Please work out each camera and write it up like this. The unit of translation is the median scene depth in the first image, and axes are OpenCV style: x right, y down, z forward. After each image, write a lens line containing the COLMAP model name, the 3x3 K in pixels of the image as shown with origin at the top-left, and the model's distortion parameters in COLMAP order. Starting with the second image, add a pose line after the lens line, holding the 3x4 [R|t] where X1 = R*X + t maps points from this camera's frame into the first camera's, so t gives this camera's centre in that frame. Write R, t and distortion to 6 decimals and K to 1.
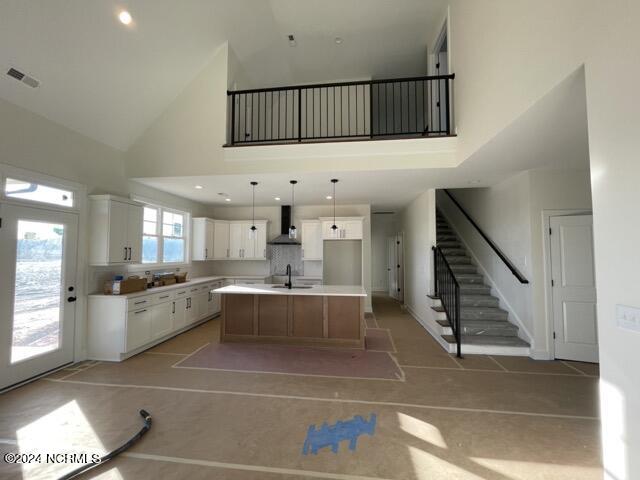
lens RADIAL K [[256.5, 0, 320.0], [0, 256.5, 240.0], [0, 0, 1]] dist [-0.000214, 0.000063]
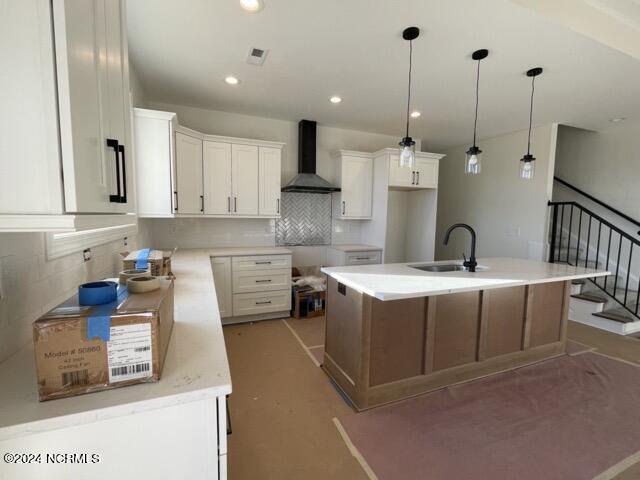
lens RADIAL K [[287.9, 0, 317.3], [0, 287.9, 240.8], [0, 0, 1]] dist [-0.001027, -0.000141]
pose [[0.876109, -0.031584, 0.481077, -0.541017], [-0.040565, 0.989484, 0.138837, 0.045956], [-0.480403, -0.141152, 0.865615, 0.525004]]
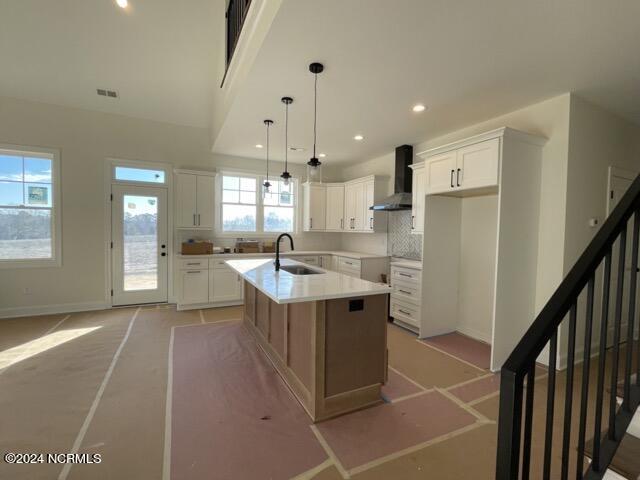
lens RADIAL K [[287.9, 0, 317.3], [0, 287.9, 240.8], [0, 0, 1]] dist [-0.001027, -0.000141]
pose [[0.549616, 0.040951, -0.834413, 0.439974], [0.024445, 0.997582, 0.065060, 0.055617], [0.835060, -0.056156, 0.547286, 0.553041]]
